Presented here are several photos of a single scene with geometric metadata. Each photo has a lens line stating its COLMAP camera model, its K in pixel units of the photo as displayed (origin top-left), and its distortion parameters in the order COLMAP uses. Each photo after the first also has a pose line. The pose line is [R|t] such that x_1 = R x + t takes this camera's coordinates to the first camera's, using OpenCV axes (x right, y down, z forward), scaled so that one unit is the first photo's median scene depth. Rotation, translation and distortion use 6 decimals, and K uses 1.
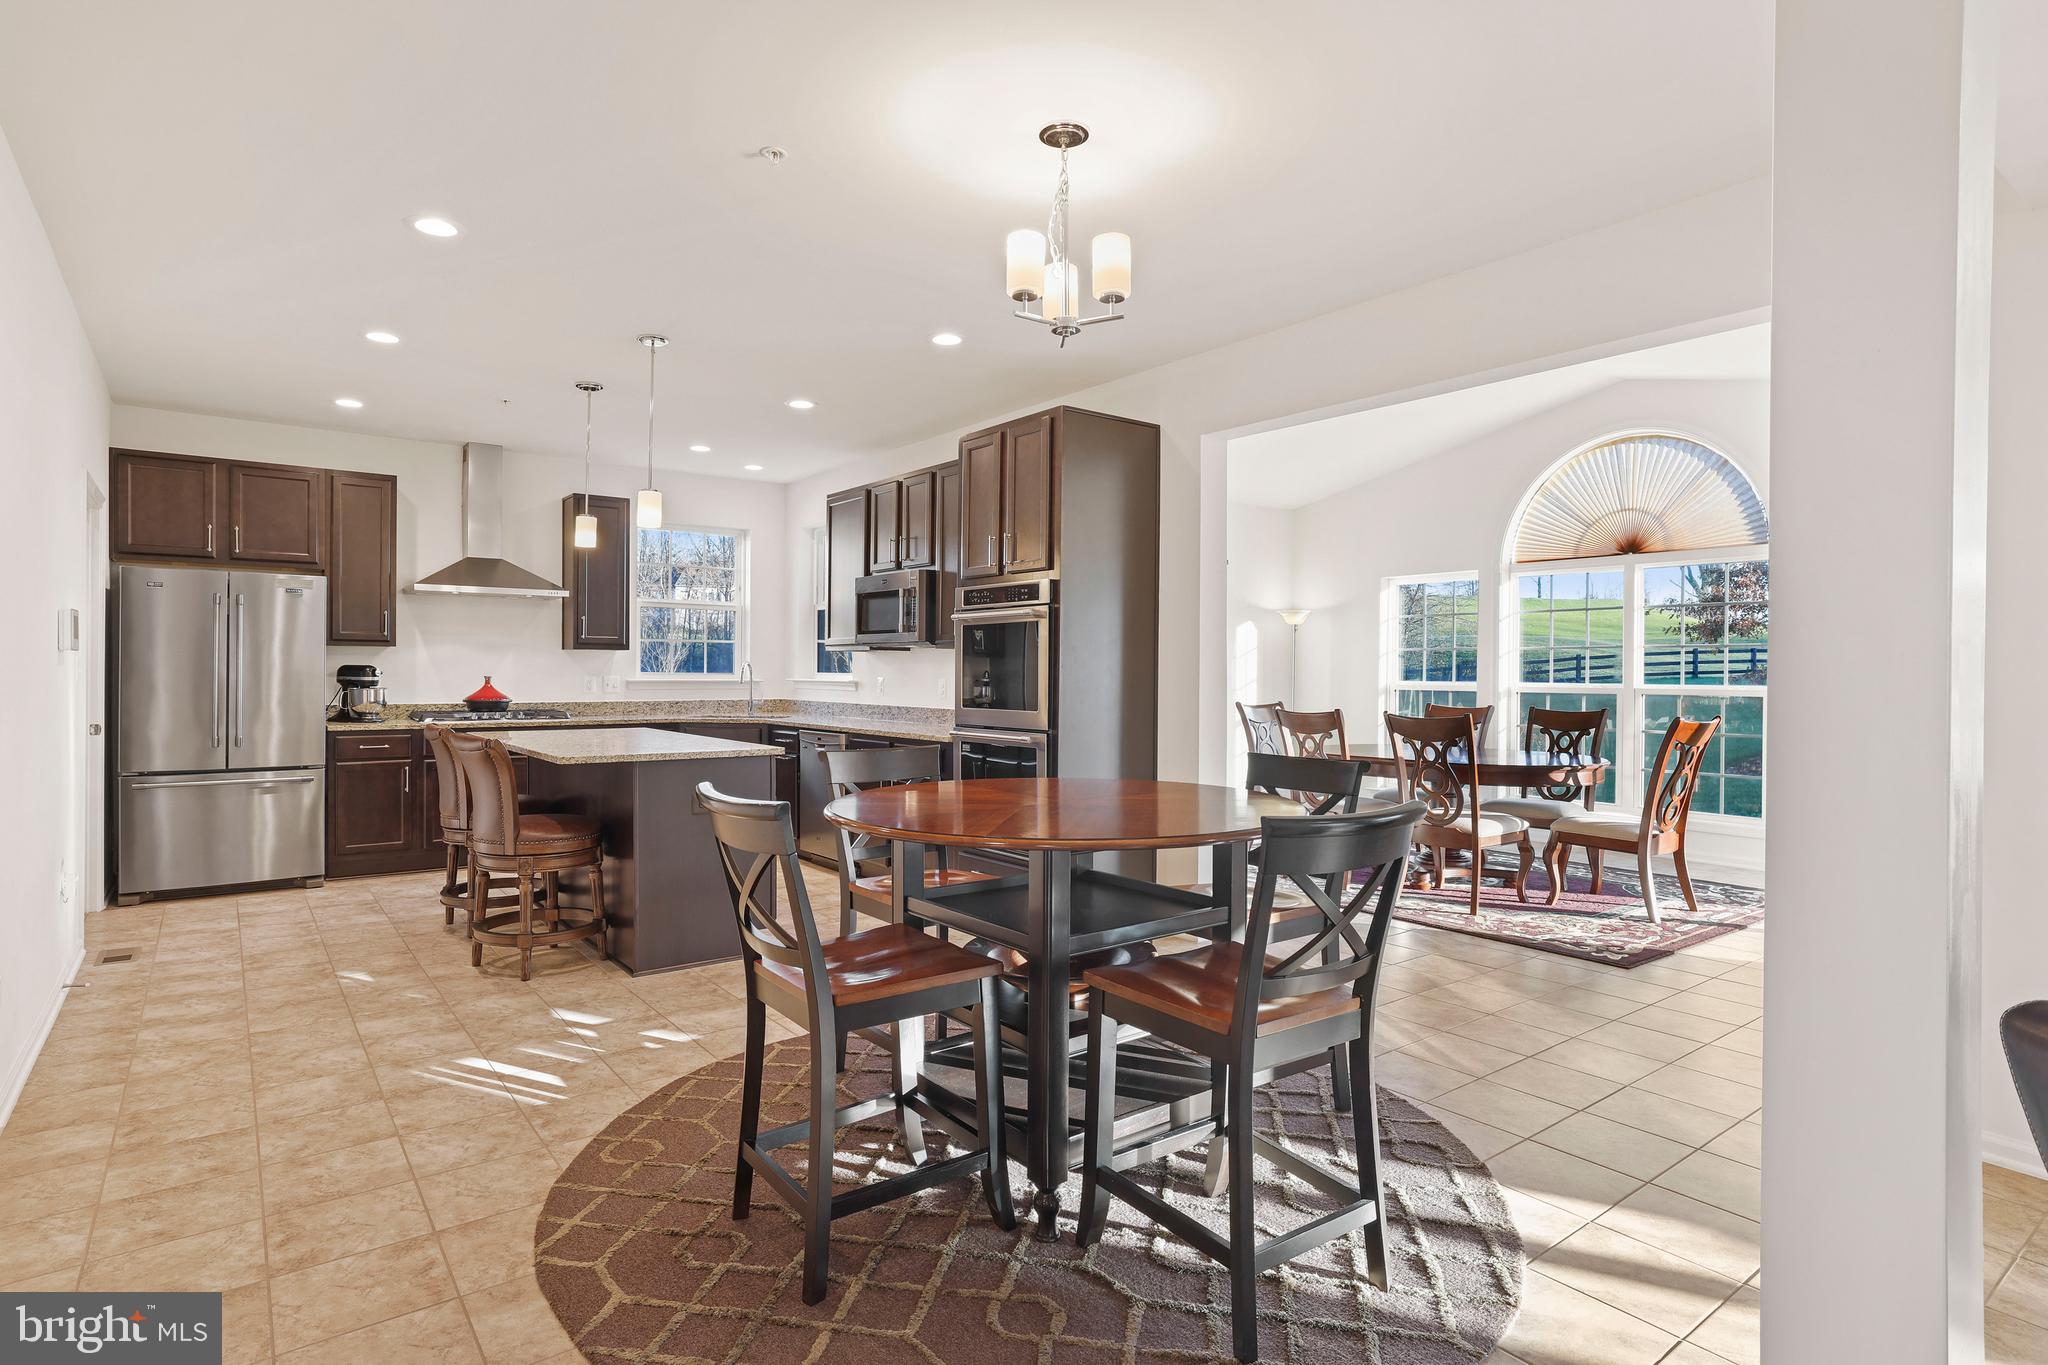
lens RADIAL K [[1064.1, 0, 1024.0], [0, 1064.1, 682.5], [0, 0, 1]] dist [-0.001260, -0.000165]
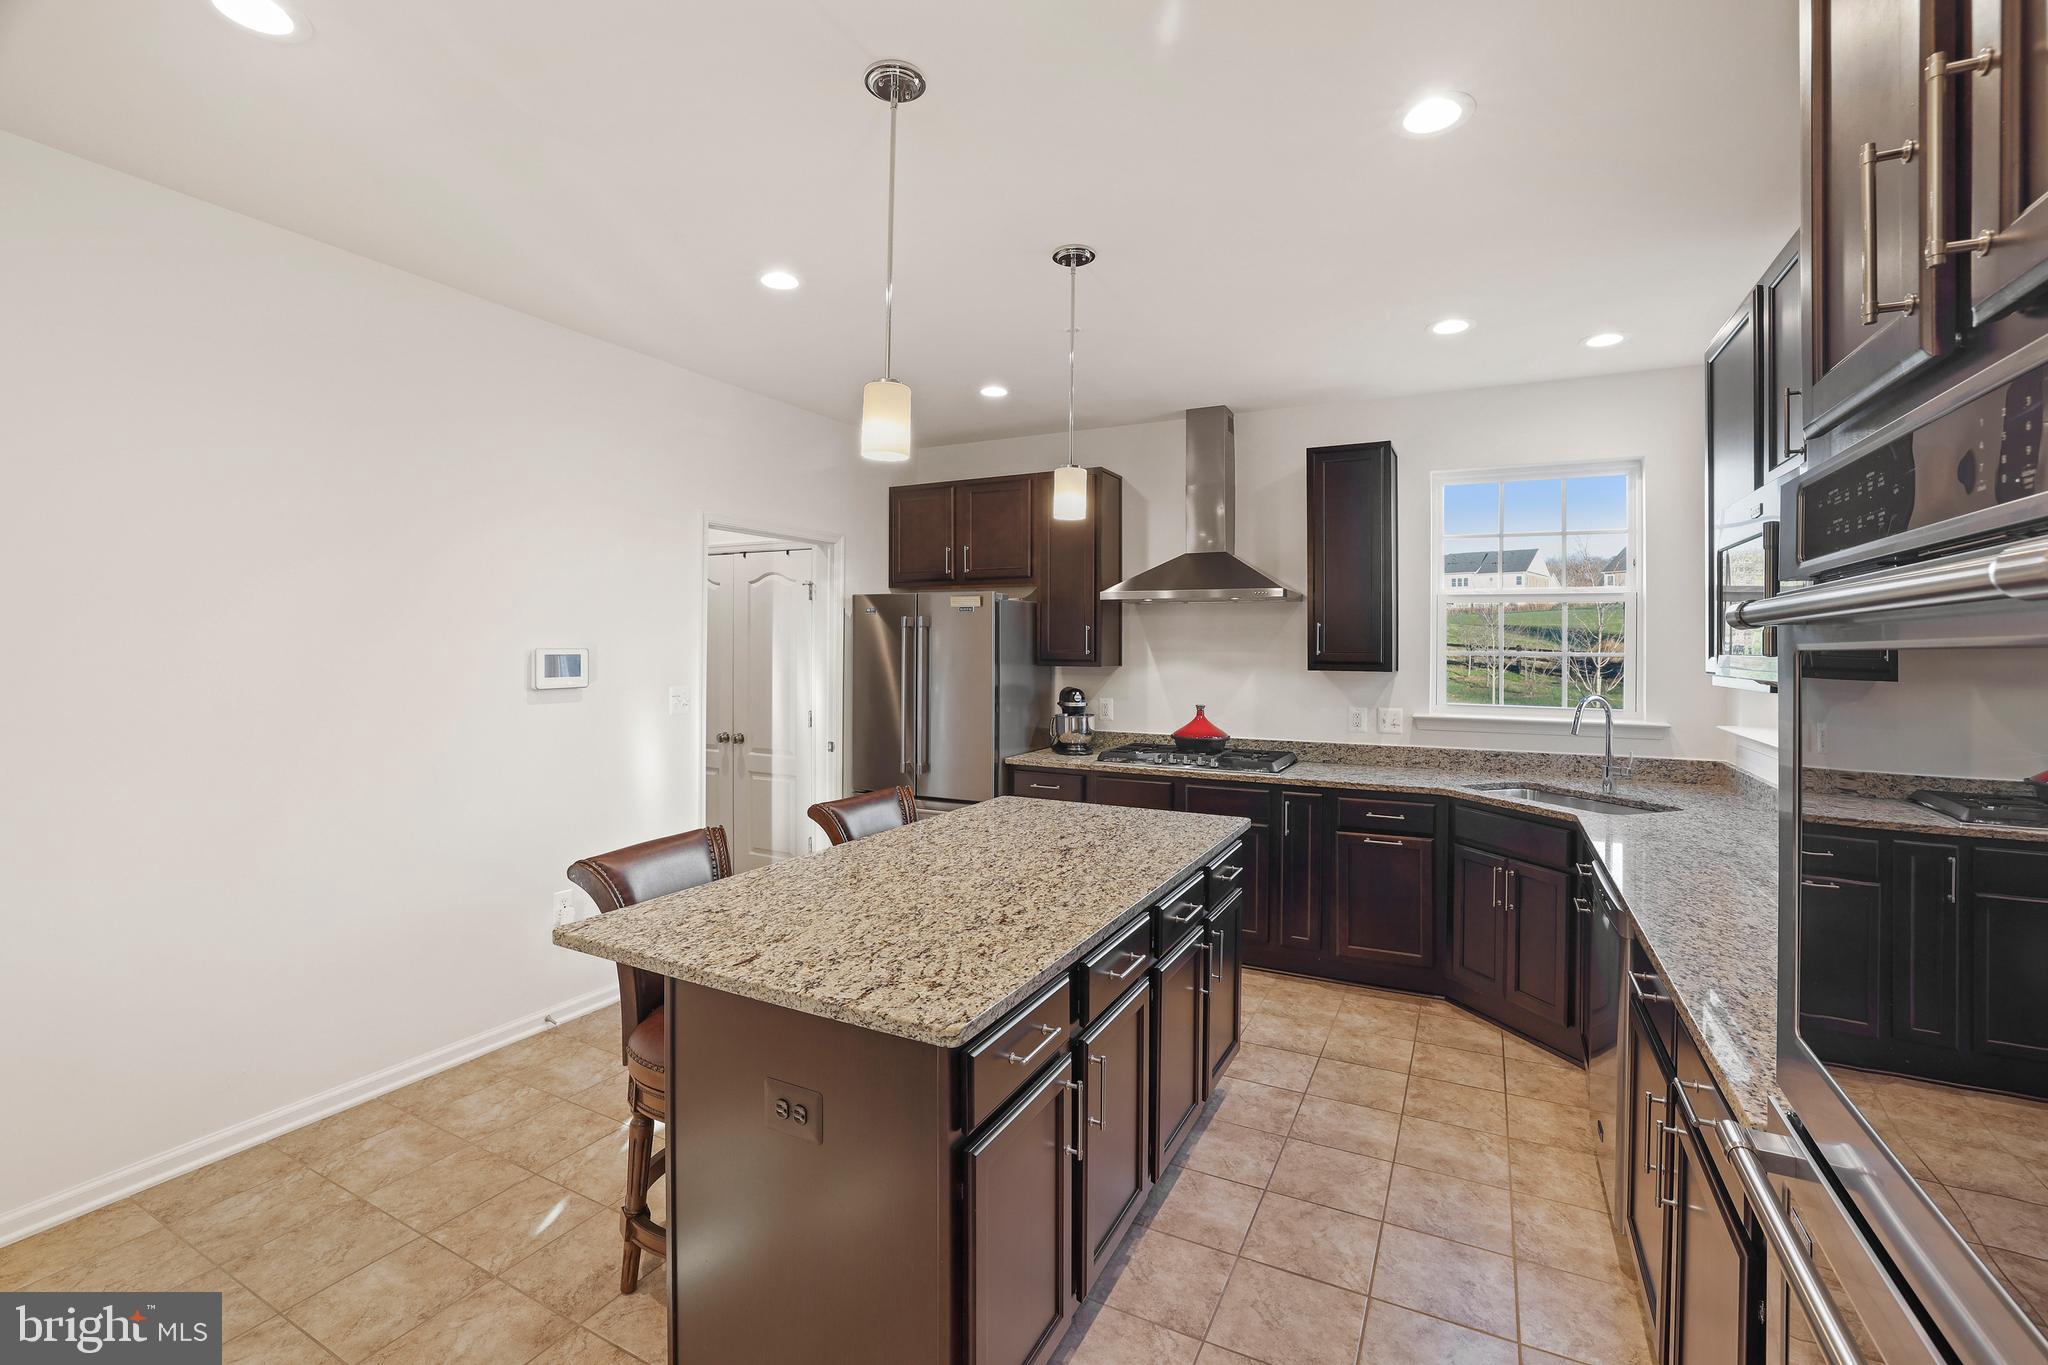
lens RADIAL K [[888.7, 0, 1019.6], [0, 888.7, 650.5], [0, 0, 1]] dist [-0.020922, 0.000061]
pose [[0.423383, 0.005398, -0.905935, 0.028912], [-0.018985, 0.999816, -0.002915, -0.043175], [0.905752, 0.018433, 0.423407, 0.633276]]
